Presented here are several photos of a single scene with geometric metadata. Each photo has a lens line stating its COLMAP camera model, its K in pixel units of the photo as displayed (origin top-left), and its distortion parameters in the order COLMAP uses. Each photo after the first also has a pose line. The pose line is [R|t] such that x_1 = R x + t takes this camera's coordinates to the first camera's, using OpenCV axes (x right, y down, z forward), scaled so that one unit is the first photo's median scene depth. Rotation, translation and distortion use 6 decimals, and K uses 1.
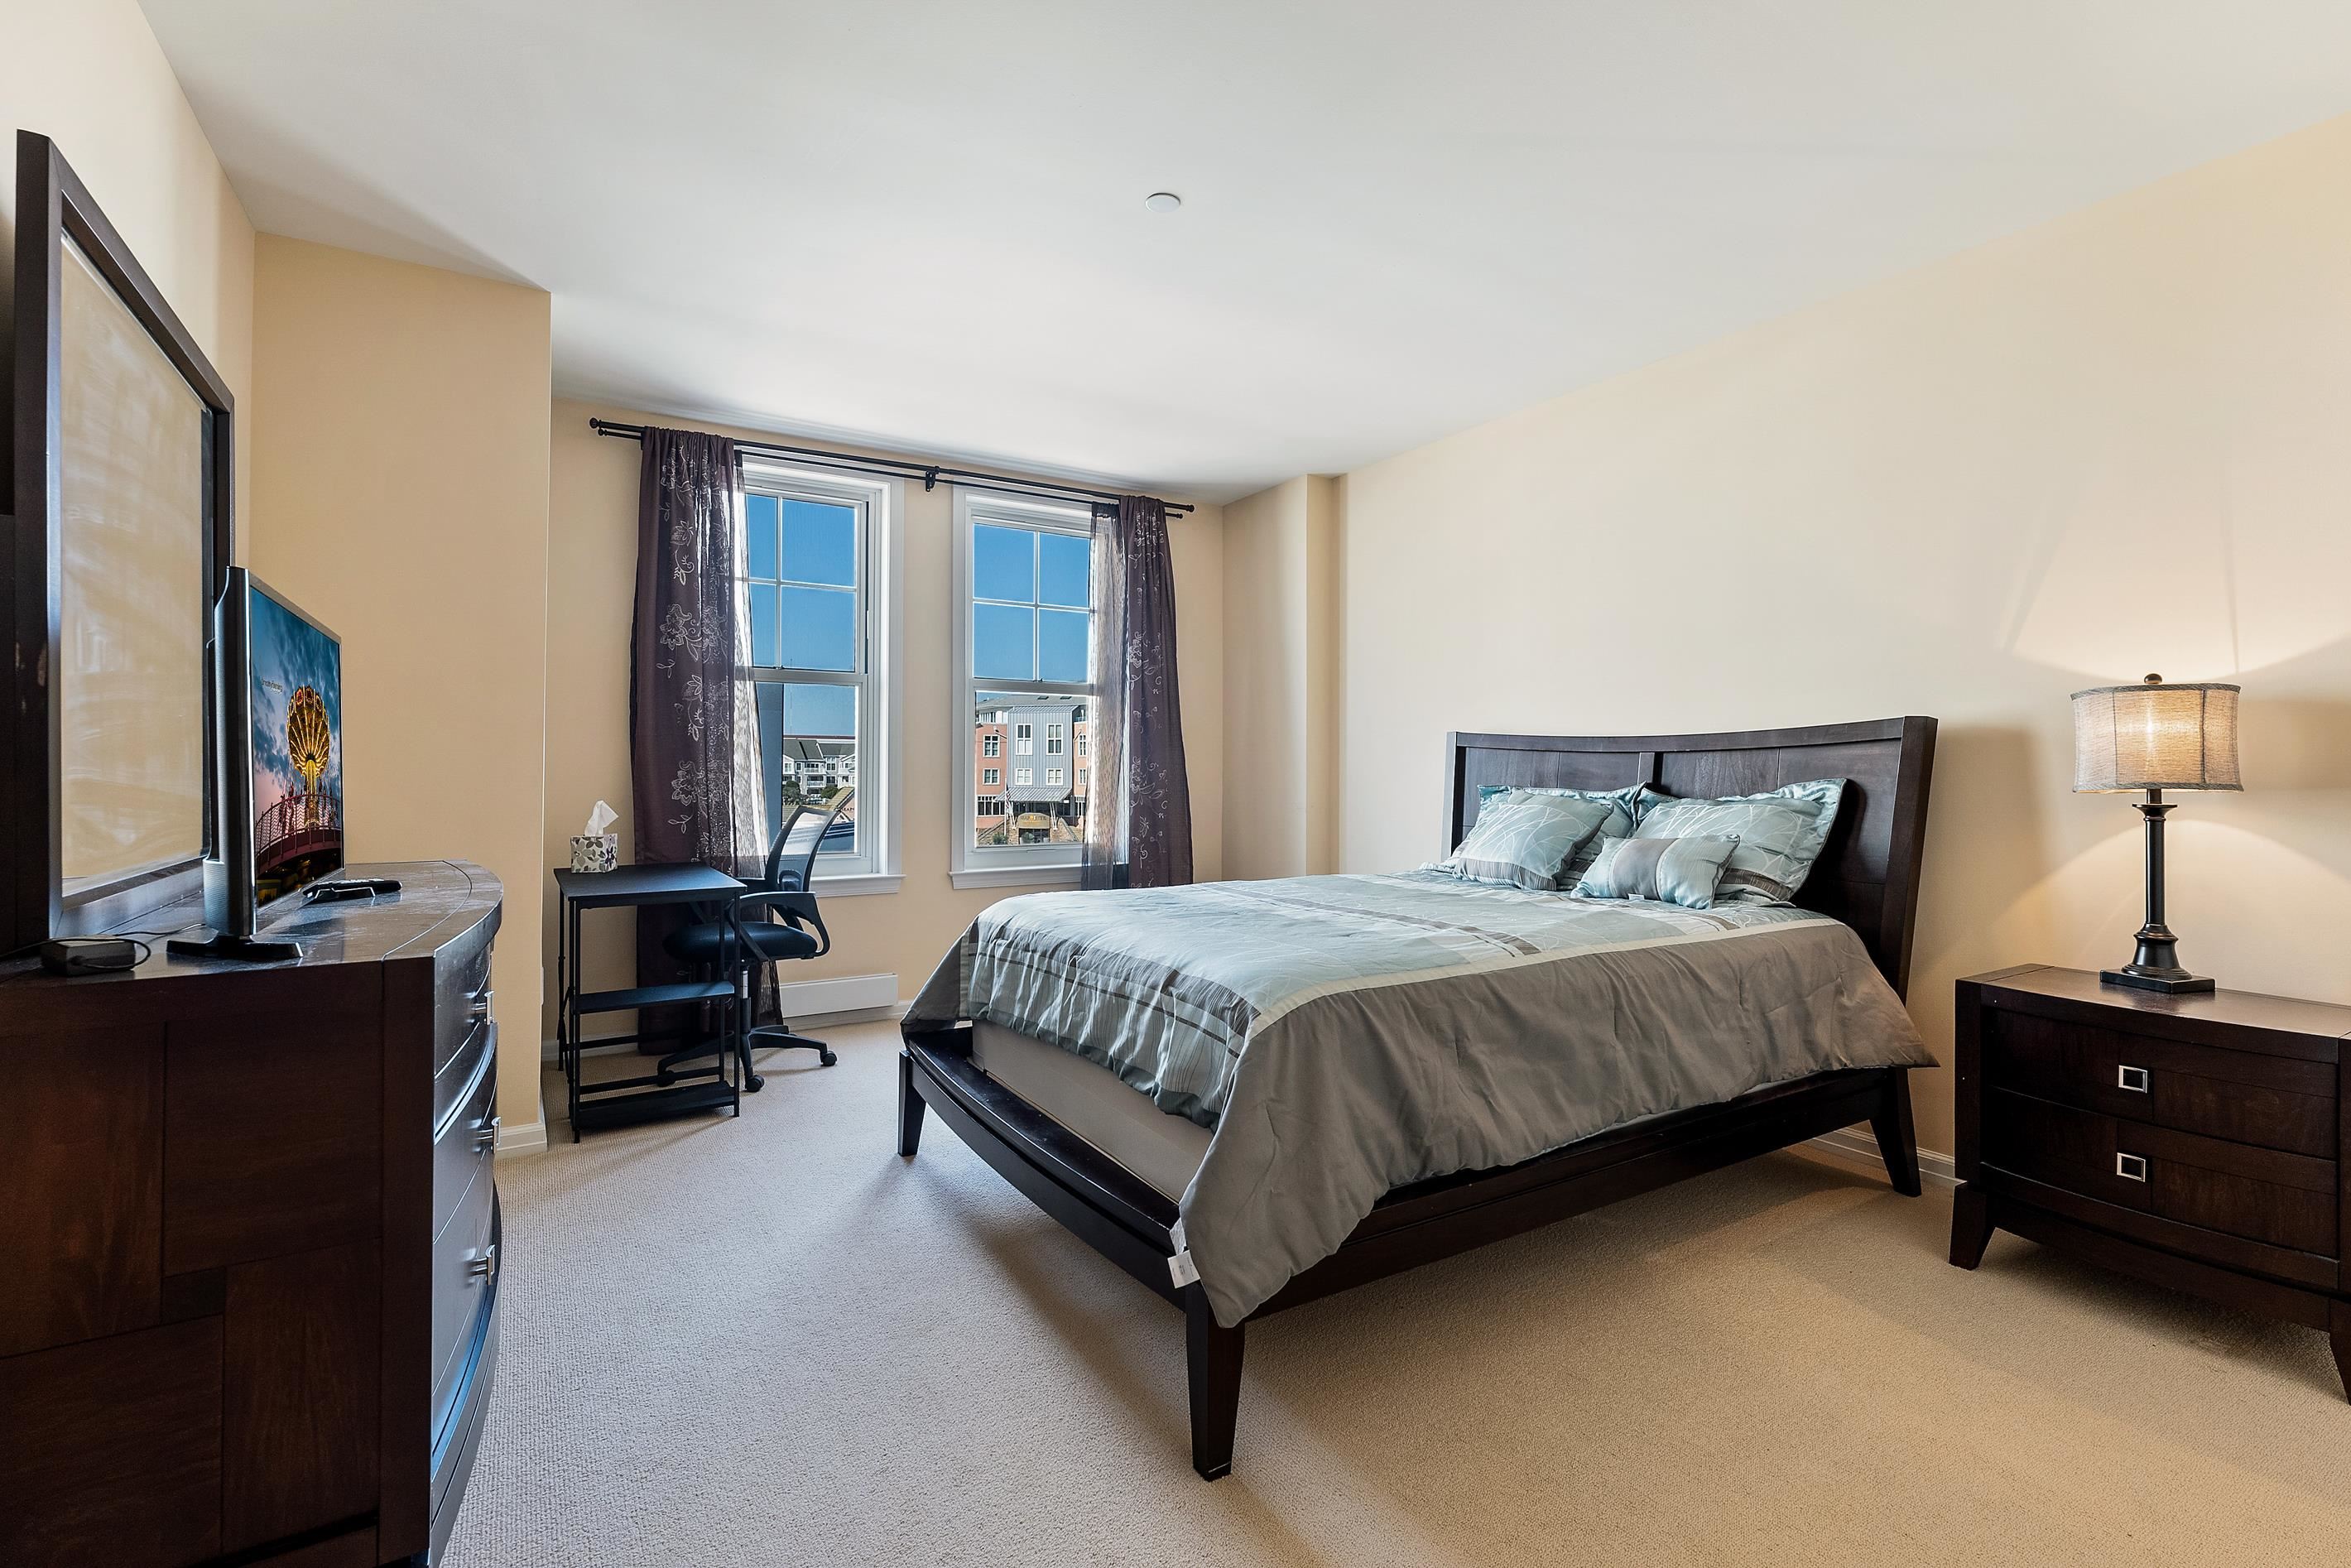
lens RADIAL K [[1018.4, 0, 1157.1], [0, 1018.4, 778.4], [0, 0, 1]] dist [-0.000014, 0.000035]
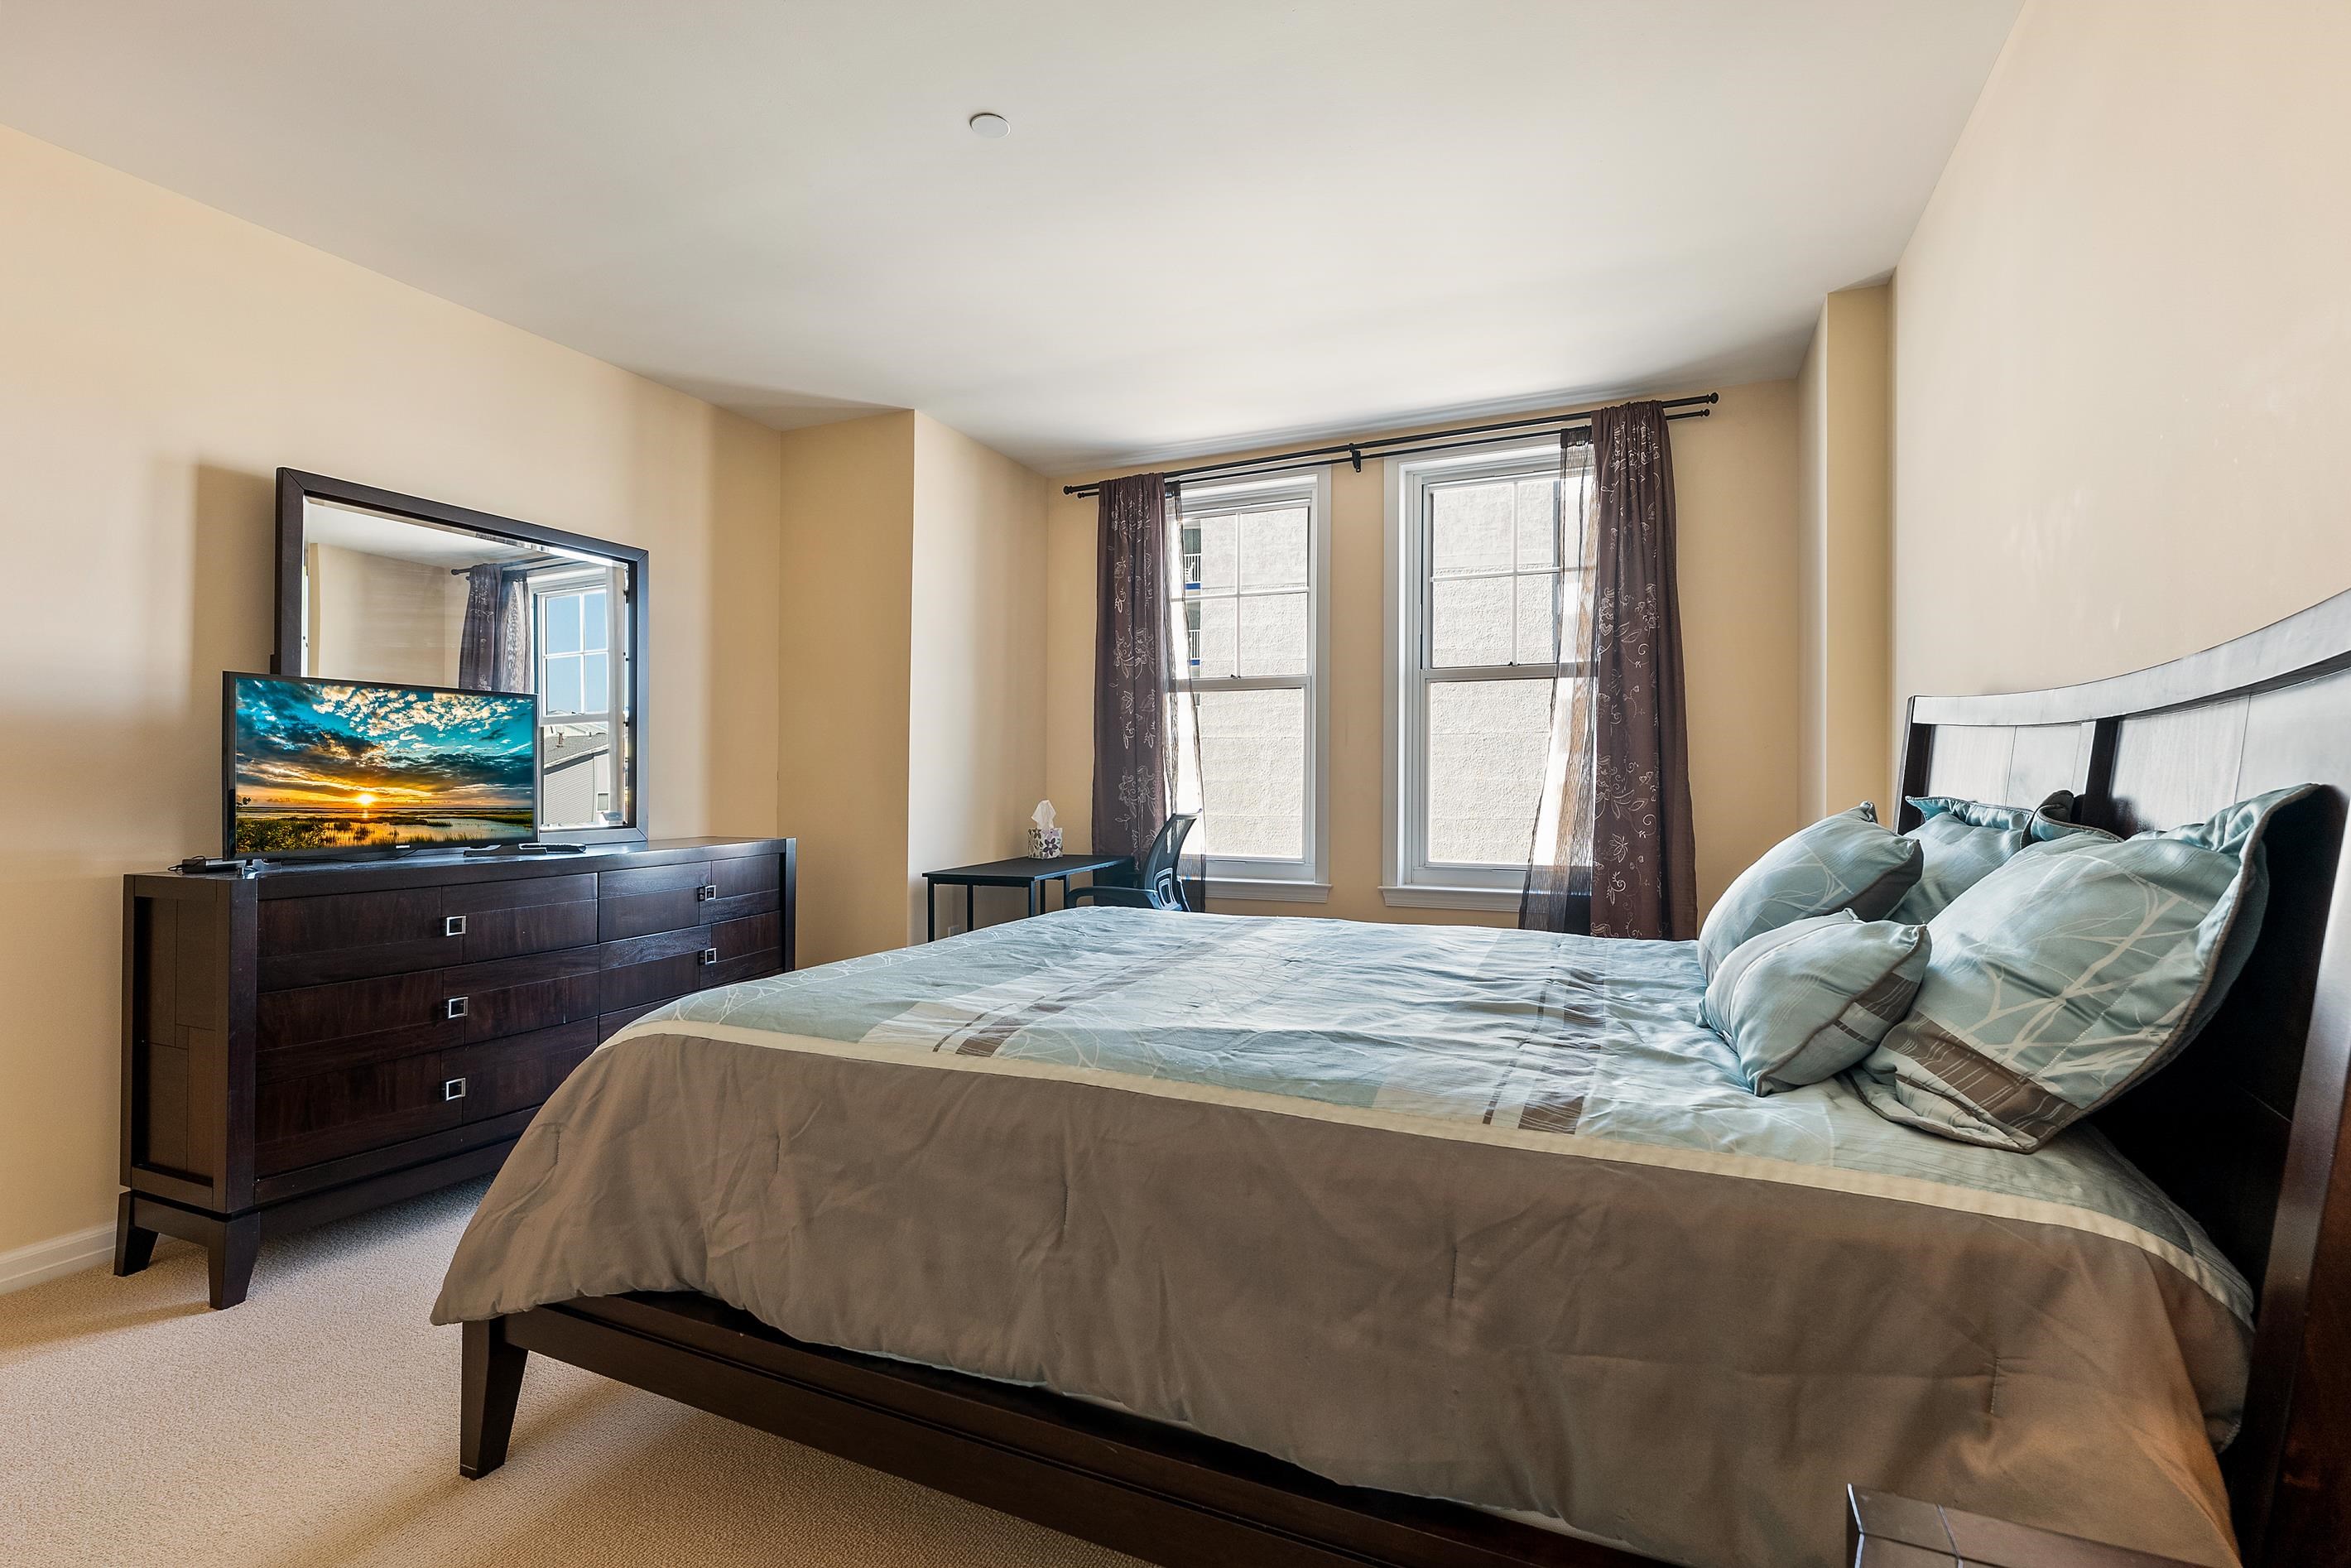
lens RADIAL K [[1018.4, 0, 1157.1], [0, 1018.4, 778.4], [0, 0, 1]] dist [-0.000014, 0.000035]
pose [[0.589339, -0.002381, -0.807883, 0.457713], [-0.003445, 0.999979, -0.005460, 0.001487], [0.807879, 0.006001, 0.589318, 0.345300]]
